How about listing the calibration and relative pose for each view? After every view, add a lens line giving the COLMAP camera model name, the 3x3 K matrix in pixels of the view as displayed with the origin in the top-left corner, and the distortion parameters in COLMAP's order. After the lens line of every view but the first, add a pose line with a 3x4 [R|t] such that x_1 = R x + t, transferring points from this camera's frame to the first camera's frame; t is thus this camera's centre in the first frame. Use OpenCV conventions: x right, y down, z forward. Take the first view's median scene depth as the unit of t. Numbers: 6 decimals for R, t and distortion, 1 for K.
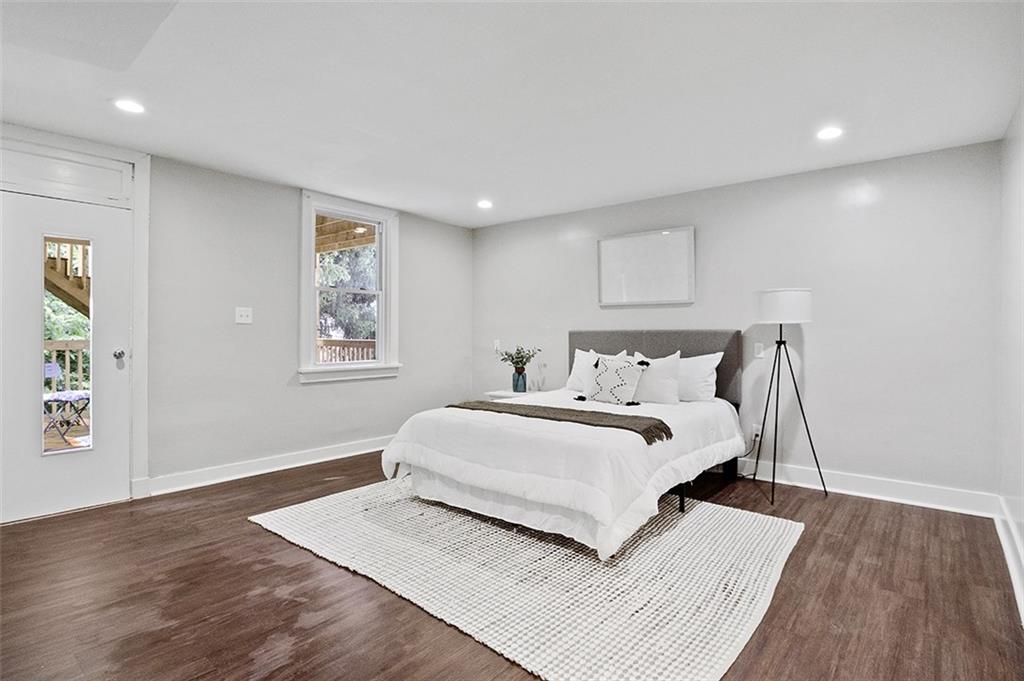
lens RADIAL K [[515.7, 0, 517.2], [0, 515.7, 337.9], [0, 0, 1]] dist [-0.020052, -0.000556]
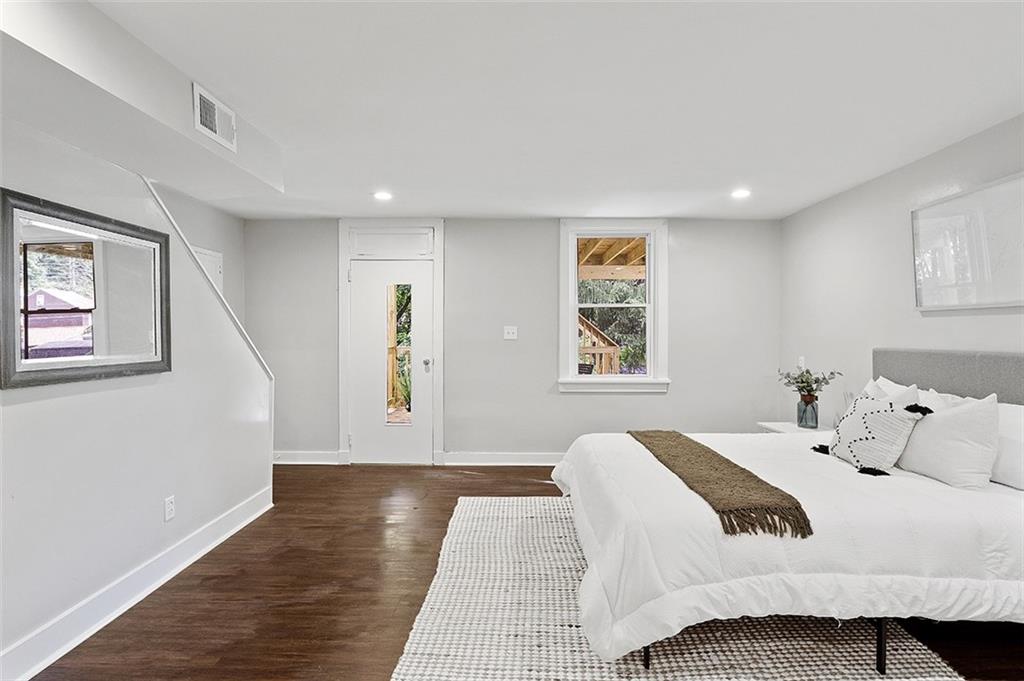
lens RADIAL K [[506.5, 0, 514.5], [0, 506.5, 338.7], [0, 0, 1]] dist [-0.008346, -0.000175]
pose [[0.622179, 0.004935, -0.782859, 0.443669], [-0.006889, 0.999976, 0.000828, -0.032839], [0.782845, 0.004878, 0.622198, 0.276040]]
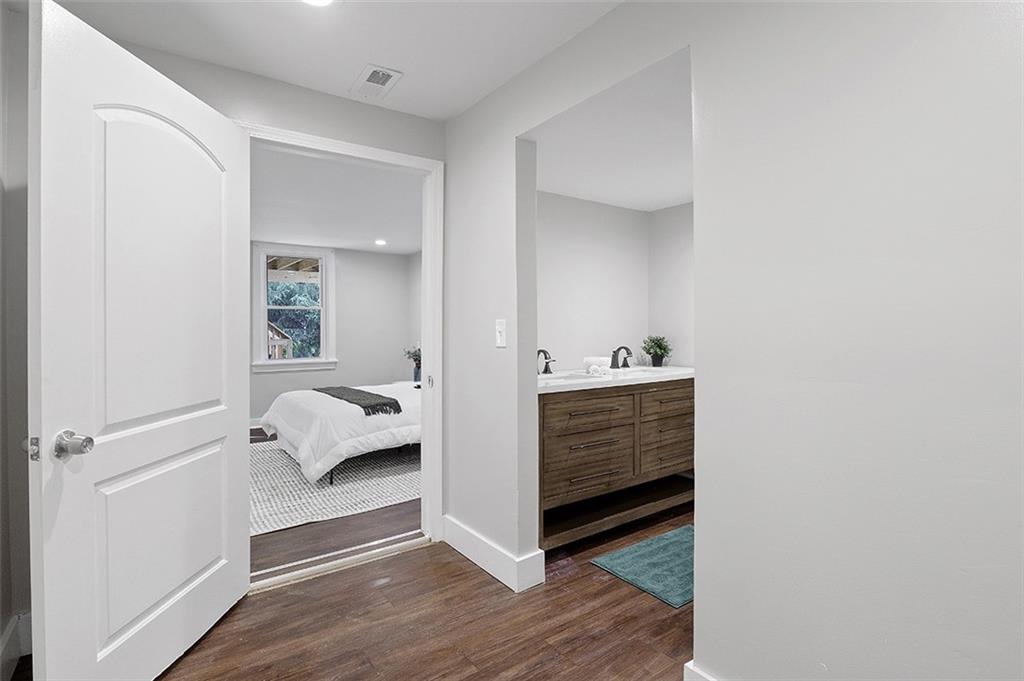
lens RADIAL K [[507.5, 0, 514.1], [0, 507.5, 331.7], [0, 0, 1]] dist [0.004685, 0.000167]
pose [[0.966996, -0.004531, -0.254751, 0.791453], [0.004105, 0.999989, -0.002206, -0.026905], [0.254758, 0.001087, 0.967004, -0.260075]]
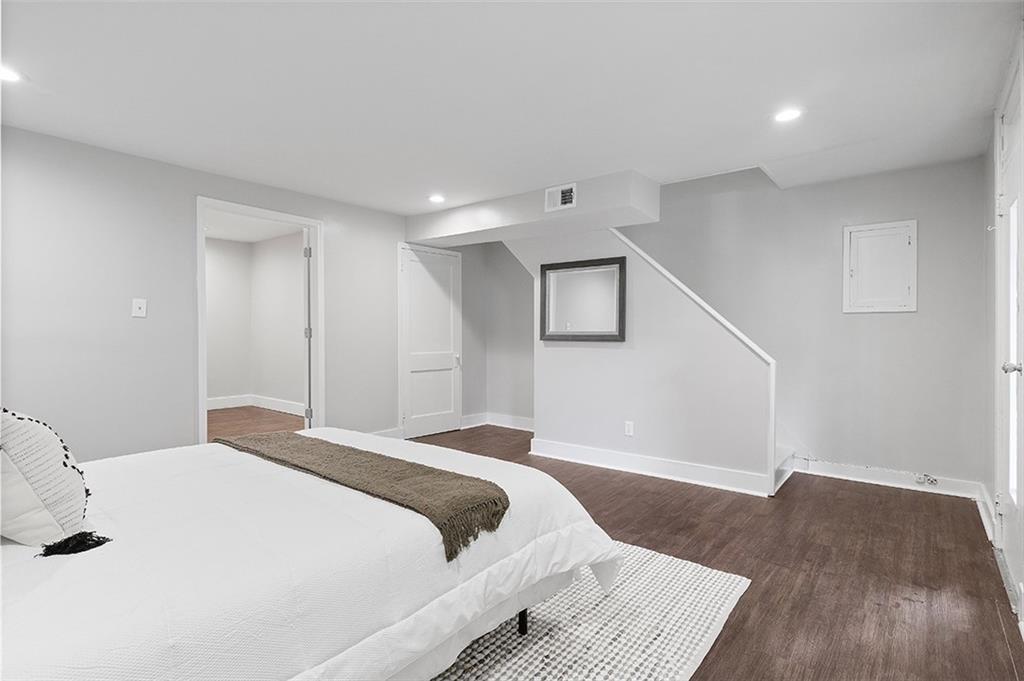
lens RADIAL K [[500.5, 0, 512.0], [0, 500.5, 340.5], [0, 0, 1]] dist [-0.000483, -0.000038]
pose [[-0.999959, -0.006612, -0.006219, -0.142467], [-0.006784, 0.999584, 0.028016, -0.015095], [0.006031, 0.028057, -0.999588, 1.442350]]
